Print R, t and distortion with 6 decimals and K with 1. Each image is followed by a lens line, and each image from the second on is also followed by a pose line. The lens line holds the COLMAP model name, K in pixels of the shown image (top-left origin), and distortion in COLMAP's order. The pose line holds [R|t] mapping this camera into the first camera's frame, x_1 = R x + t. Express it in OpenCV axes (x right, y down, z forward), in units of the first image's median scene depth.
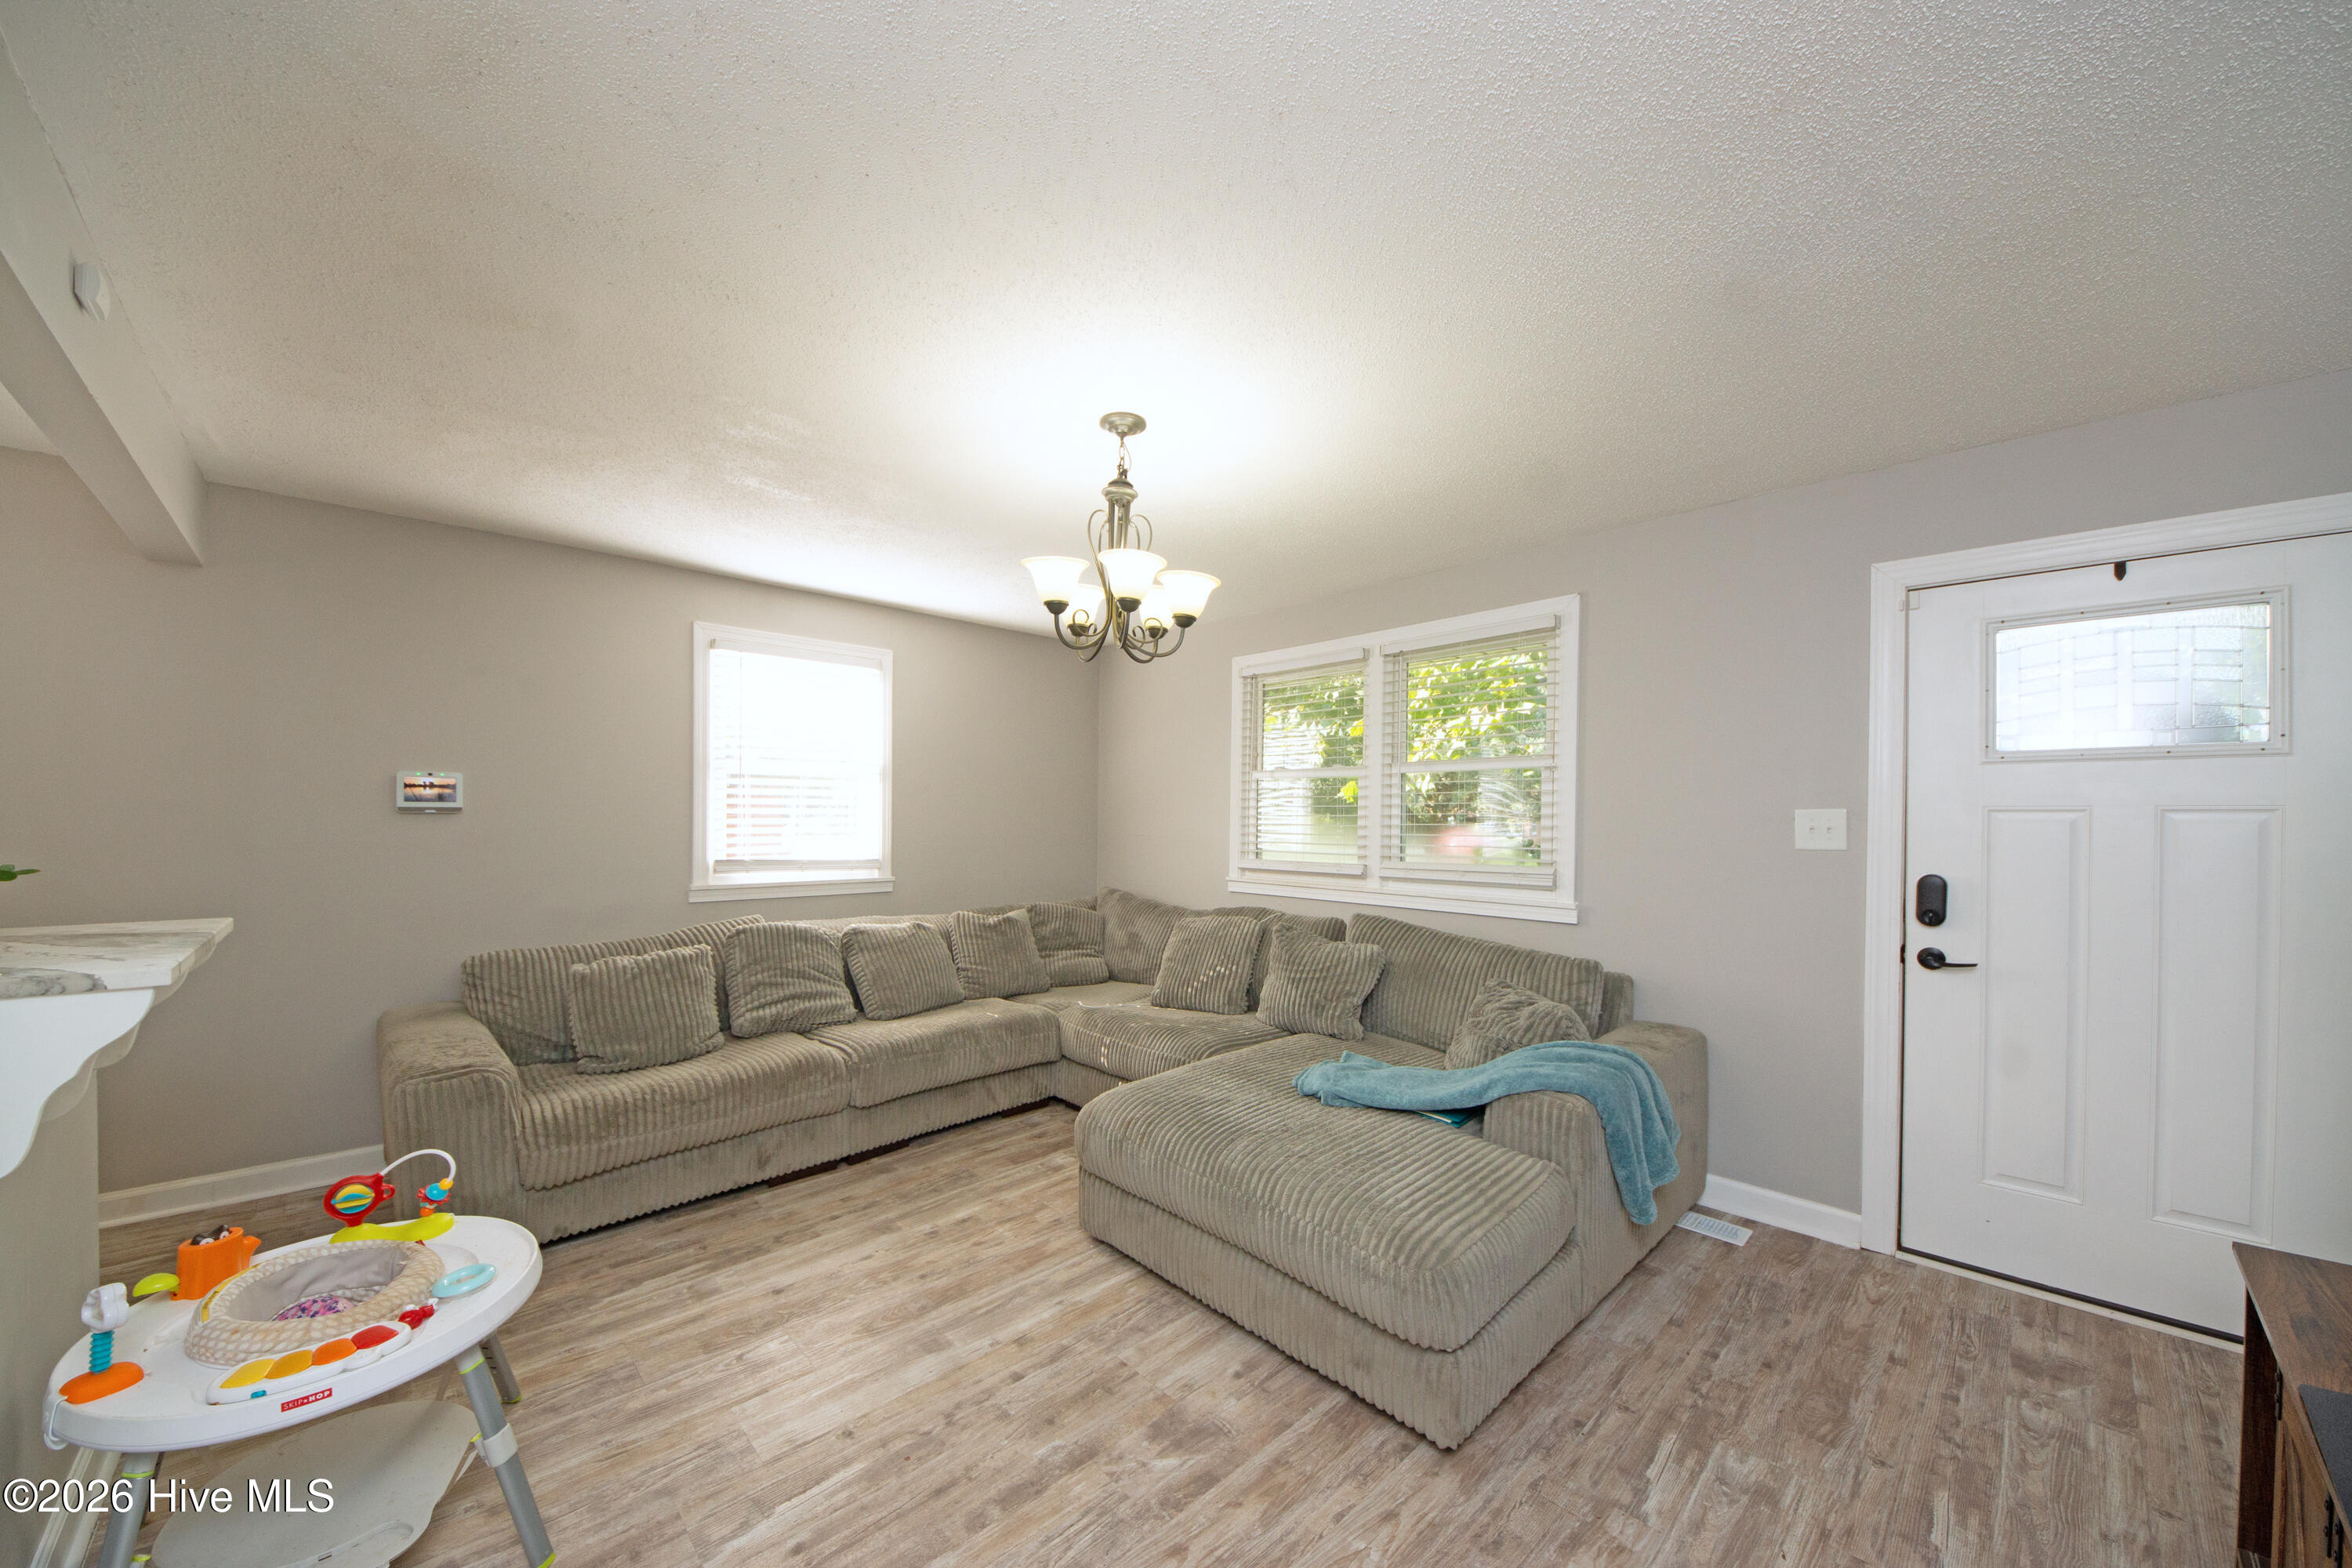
lens RADIAL K [[831.5, 0, 1172.5], [0, 831.5, 818.3], [0, 0, 1]] dist [0.033445, -0.020532]
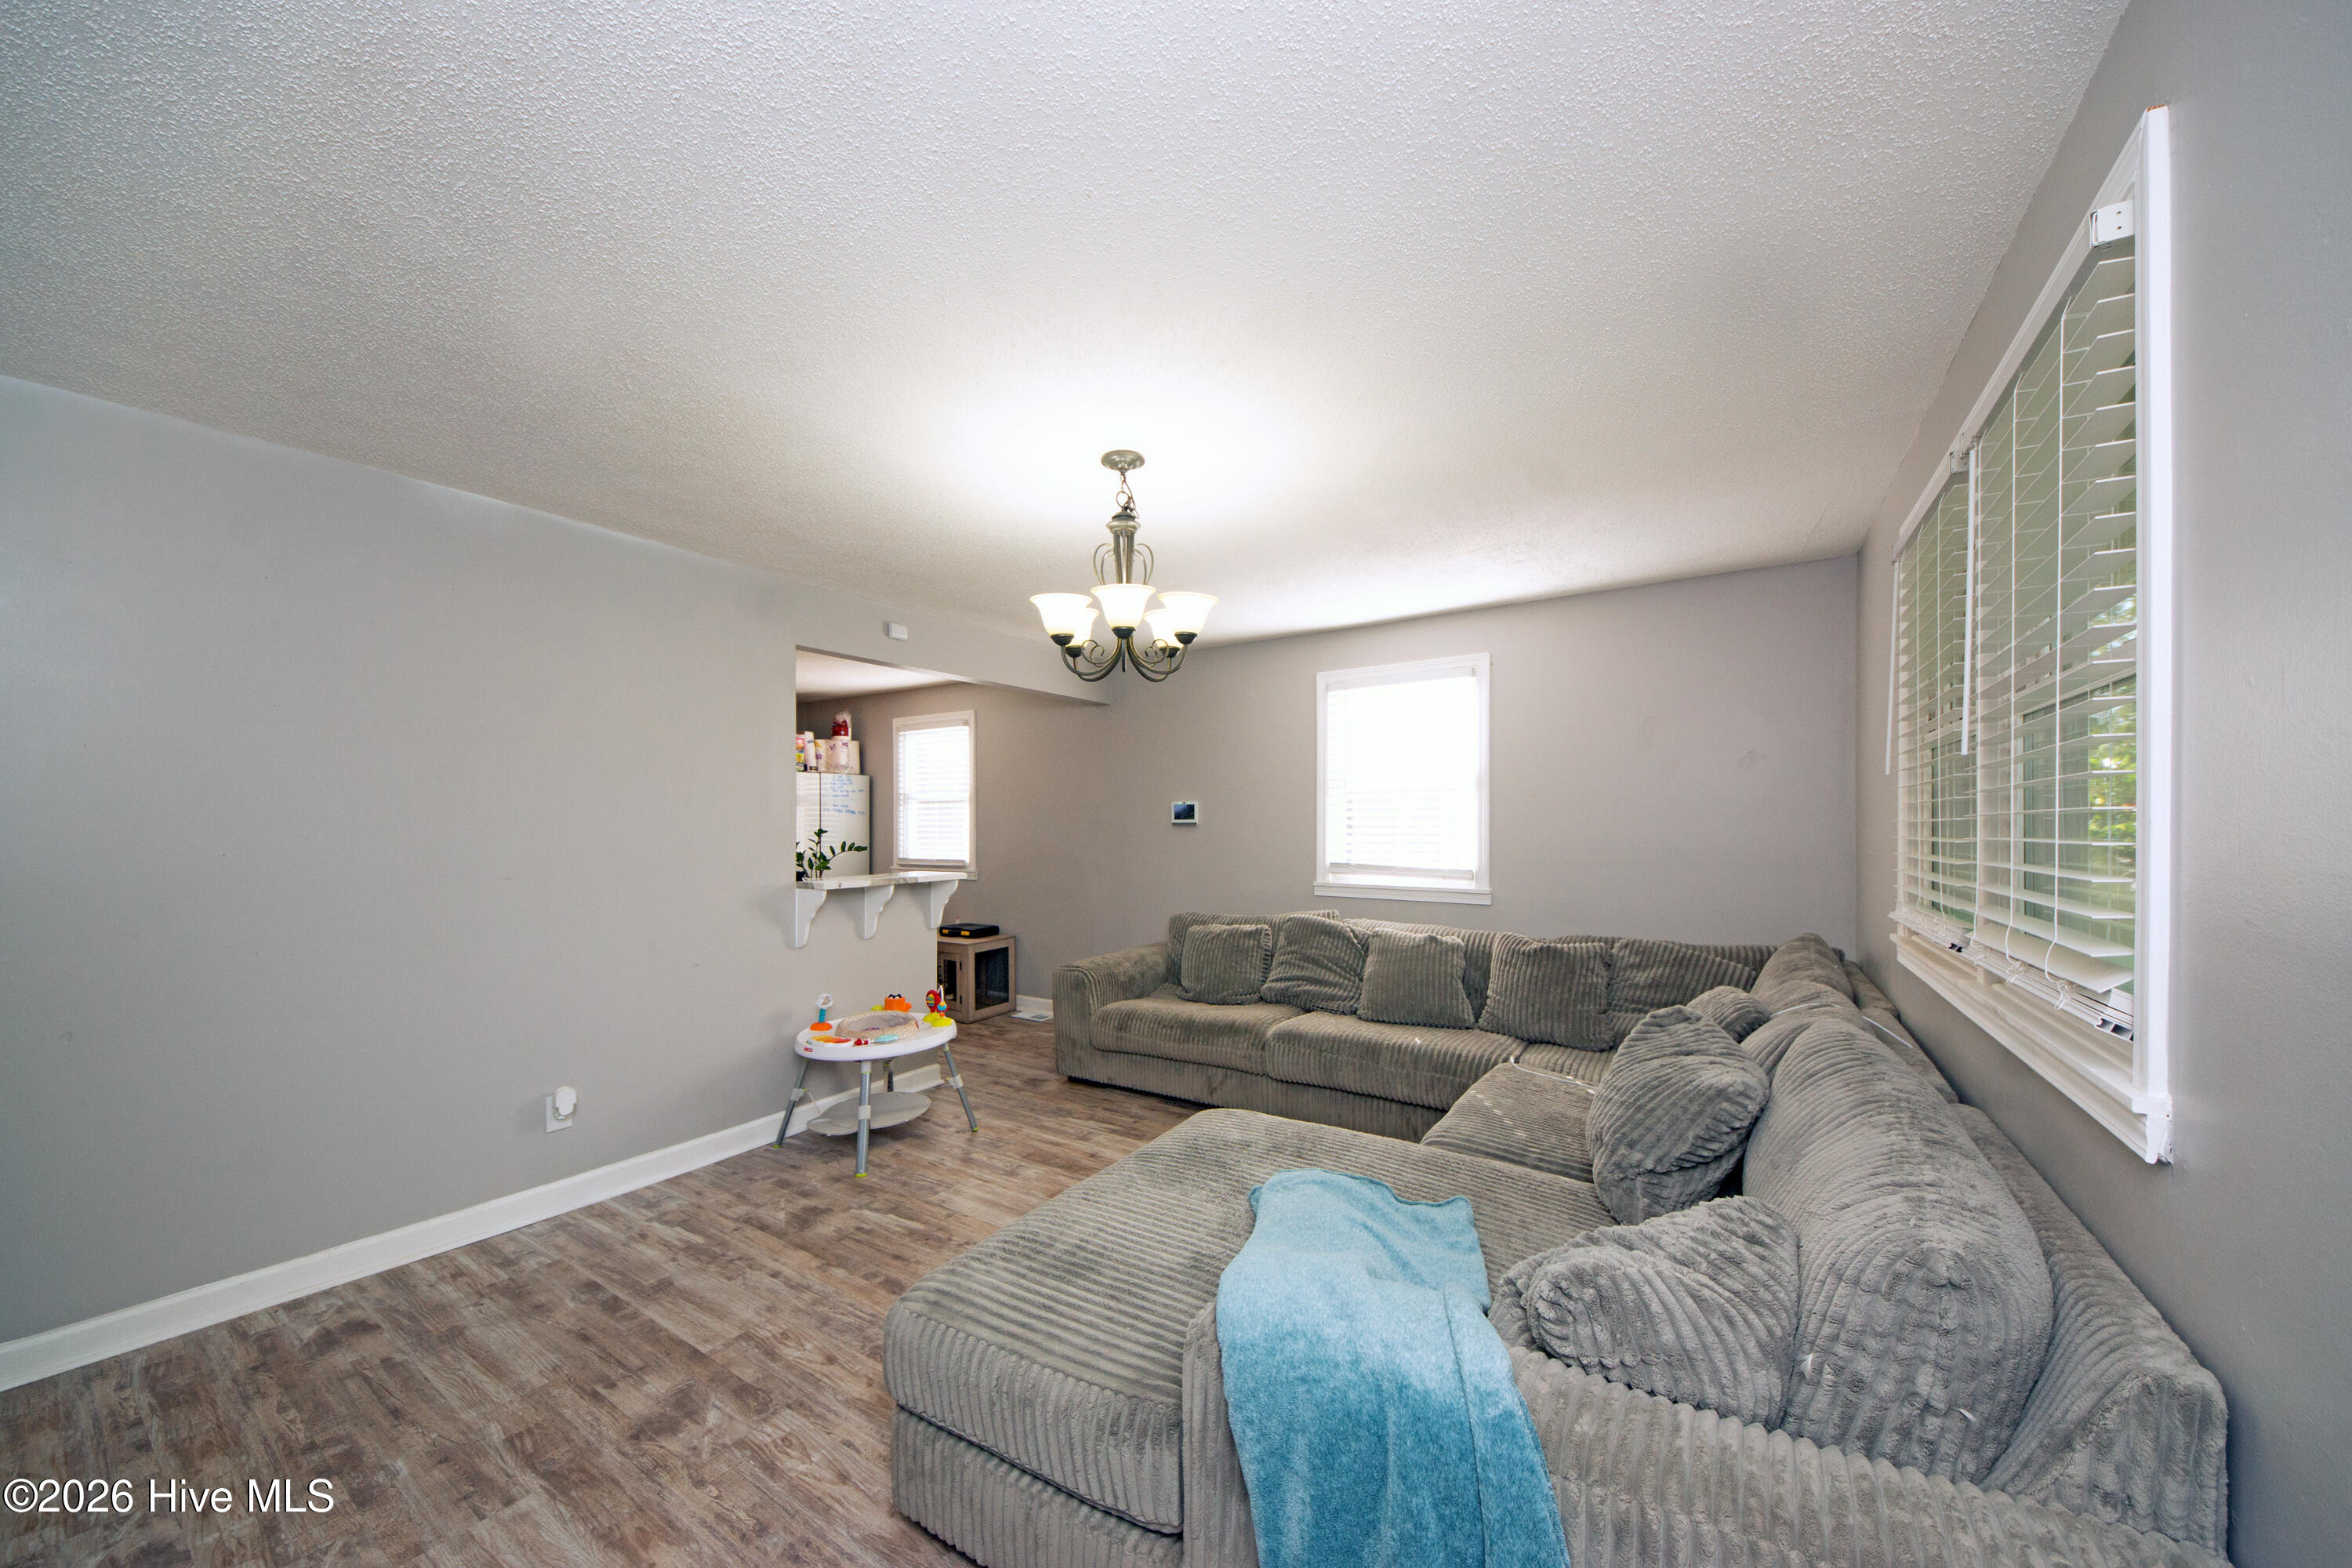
lens RADIAL K [[839.5, 0, 1173.0], [0, 839.5, 822.2], [0, 0, 1]] dist [0.045893, -0.030401]
pose [[0.229486, -0.007920, -0.973280, 0.704550], [0.001061, 0.999968, -0.007887, 0.000417], [0.973311, 0.000778, 0.229487, 0.574432]]
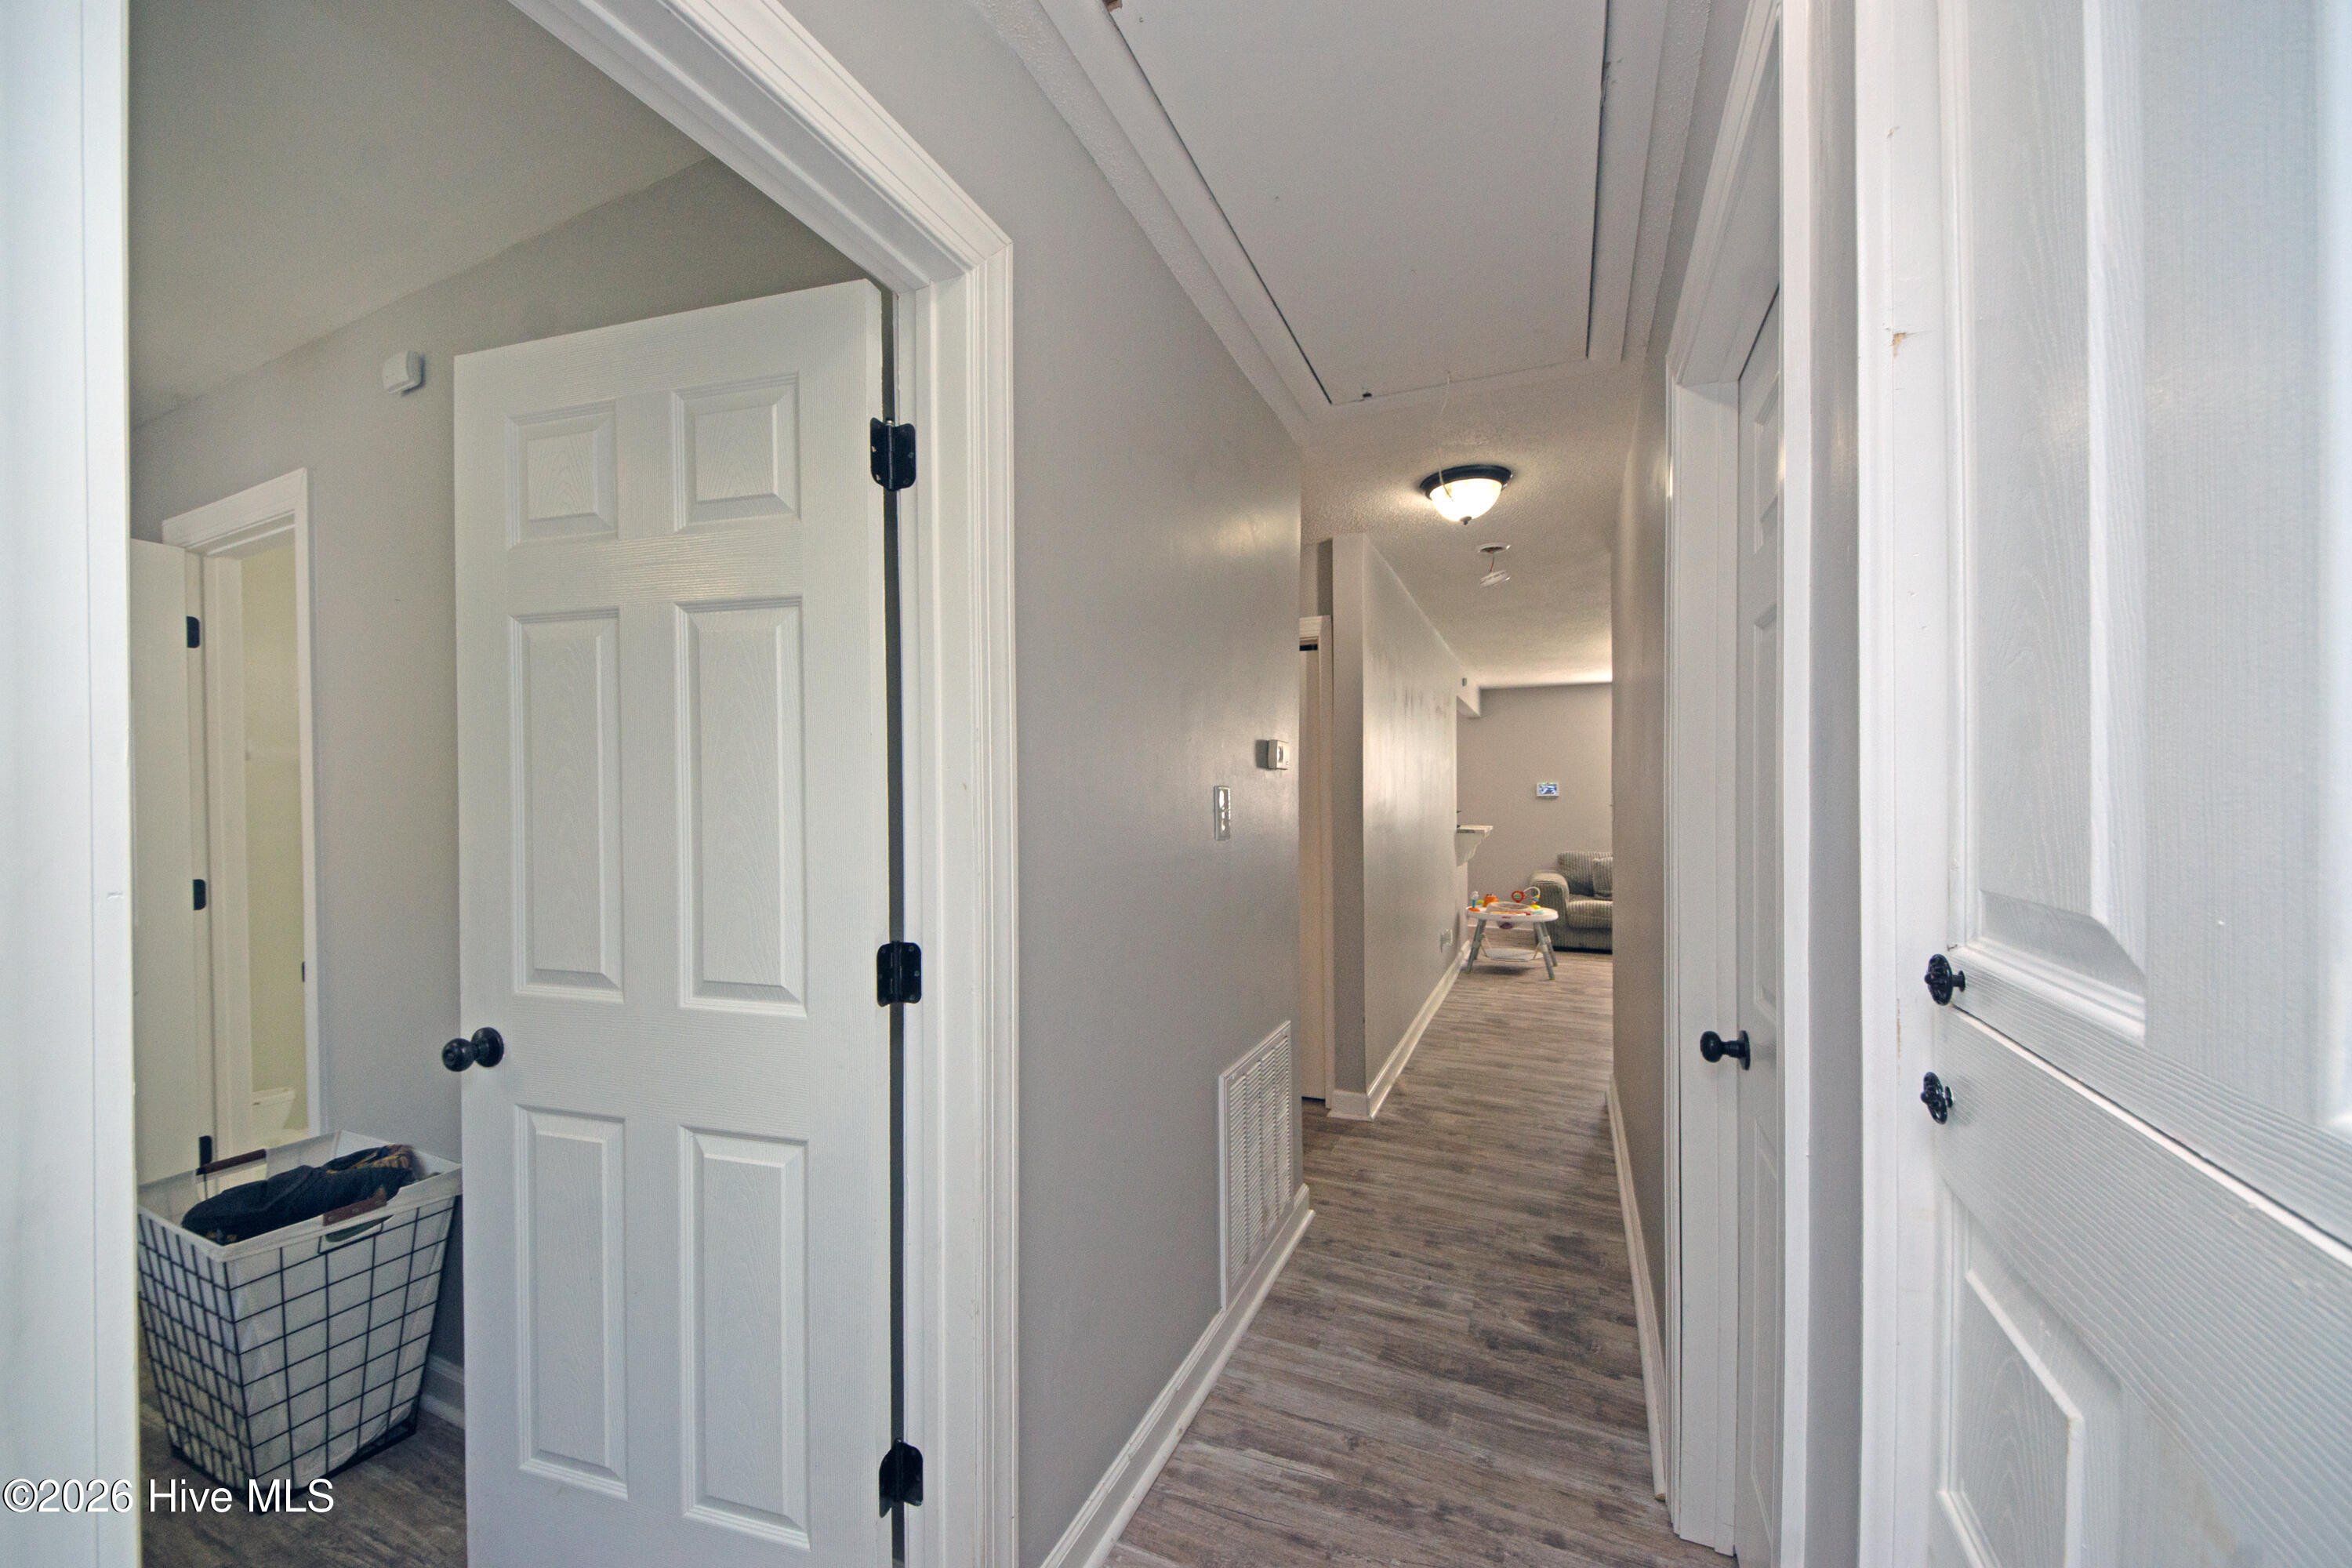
lens RADIAL K [[841.4, 0, 1167.5], [0, 841.4, 823.7], [0, 0, 1]] dist [0.032451, -0.017064]
pose [[0.363482, 0.008979, -0.931558, 1.043143], [0.009119, 0.999871, 0.013196, 0.038360], [0.931557, -0.013292, 0.363353, -0.963402]]
